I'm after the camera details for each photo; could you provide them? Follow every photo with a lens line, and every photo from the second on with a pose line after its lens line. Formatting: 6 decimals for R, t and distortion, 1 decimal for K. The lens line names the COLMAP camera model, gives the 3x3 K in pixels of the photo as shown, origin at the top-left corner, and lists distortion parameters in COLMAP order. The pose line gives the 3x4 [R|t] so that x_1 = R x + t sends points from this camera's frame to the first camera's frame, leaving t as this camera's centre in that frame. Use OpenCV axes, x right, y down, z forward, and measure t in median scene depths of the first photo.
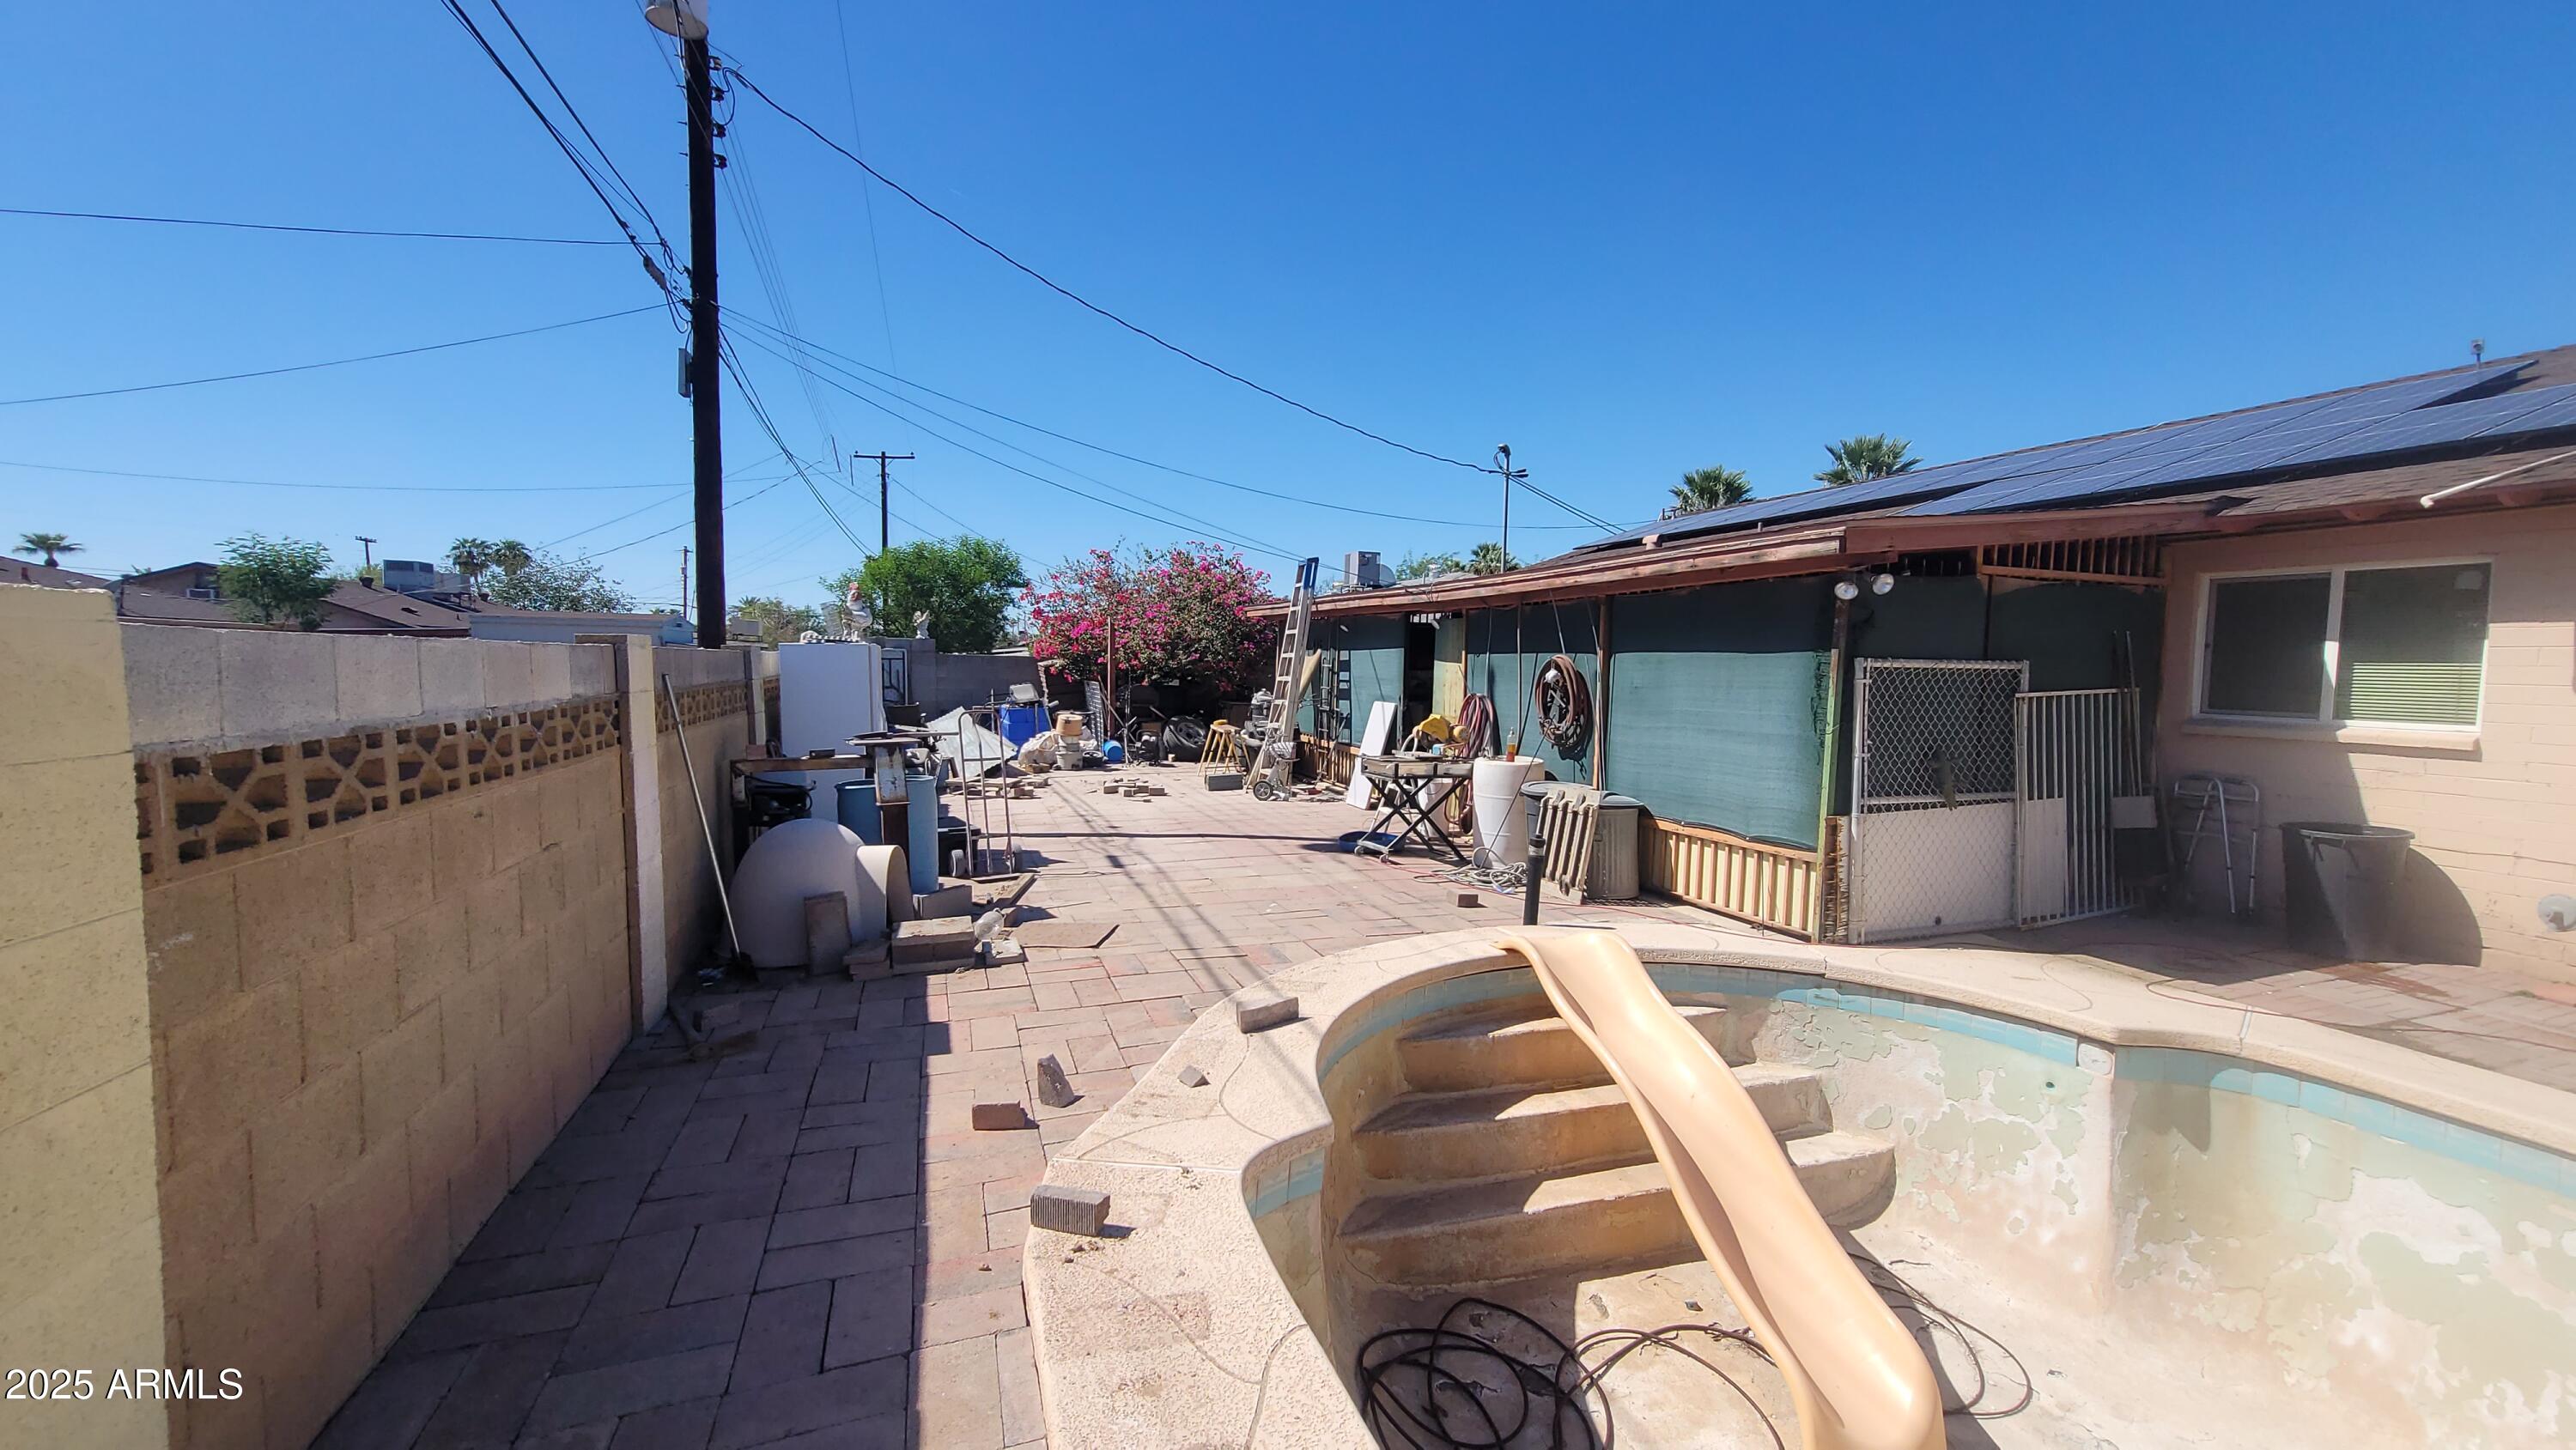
lens RADIAL K [[1053.1, 0, 1288.3], [0, 1053.1, 721.4], [0, 0, 1]] dist [-0.003077, 0.002342]
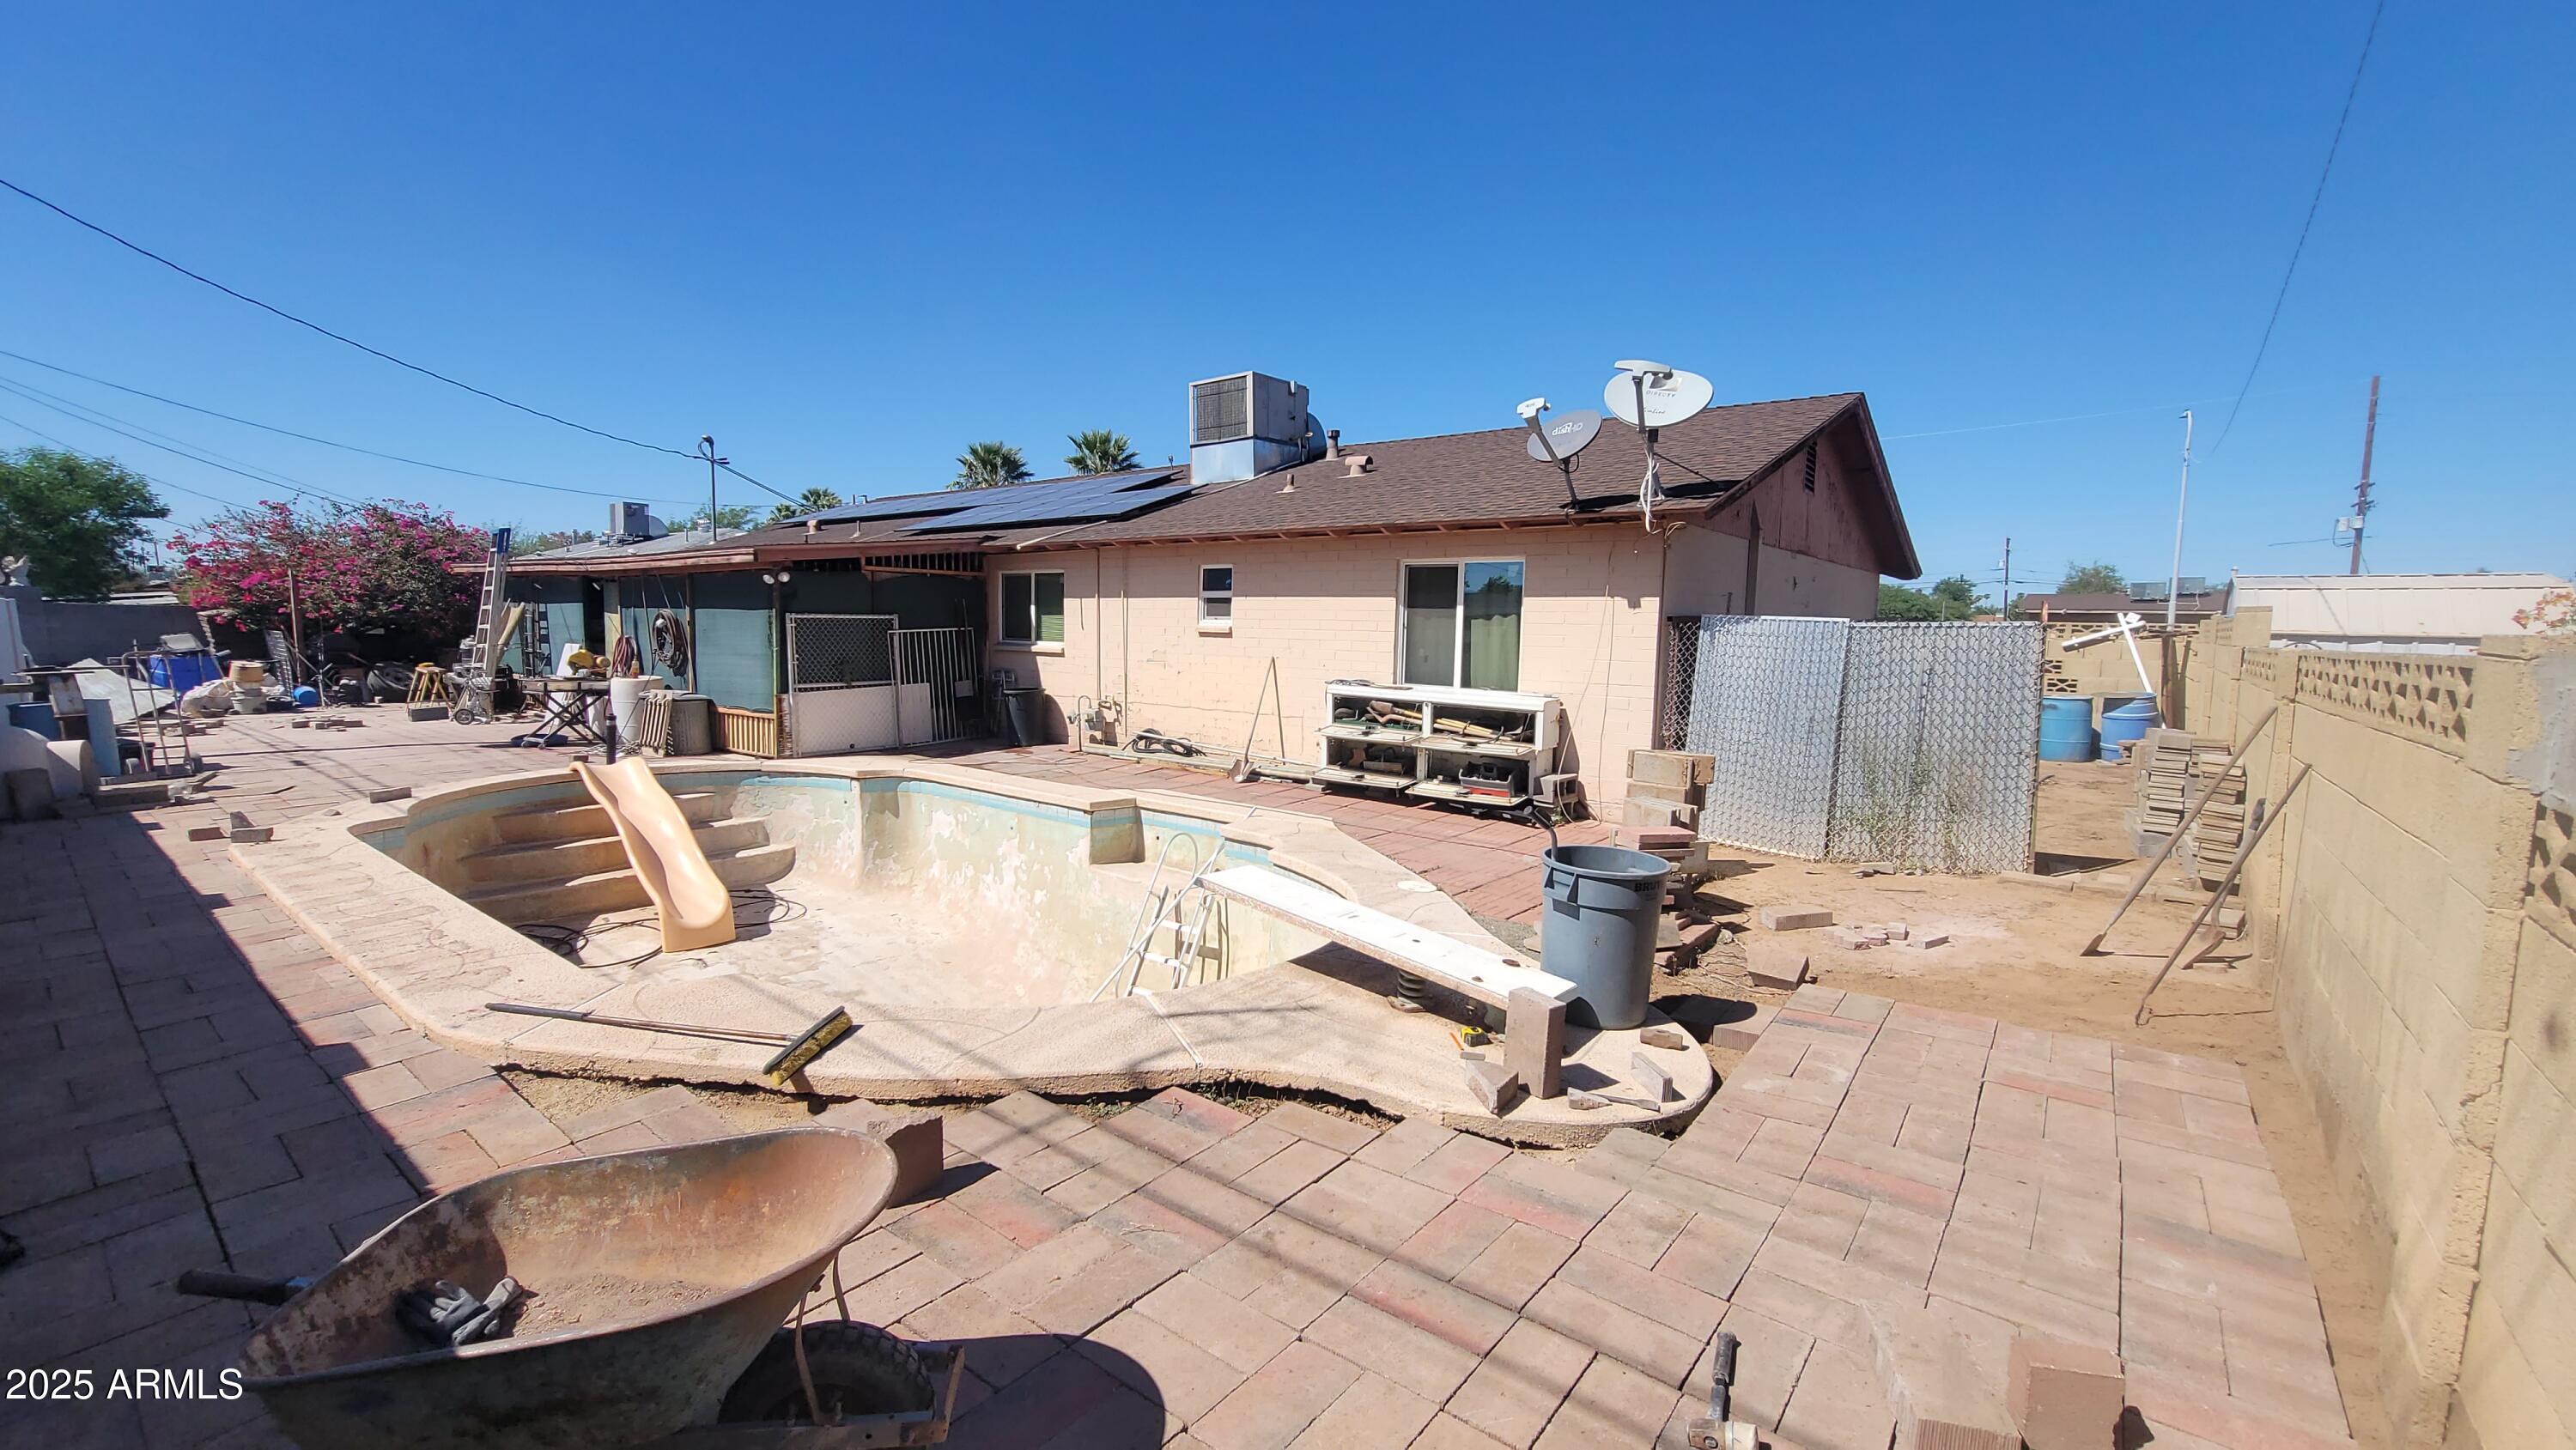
lens RADIAL K [[1053.1, 0, 1287.1], [0, 1053.1, 728.9], [0, 0, 1]] dist [-0.003077, 0.002342]
pose [[0.841119, -0.058322, 0.537696, 0.118171], [0.027876, 0.997522, 0.064591, 0.025333], [-0.540131, -0.039340, 0.840661, -0.539537]]
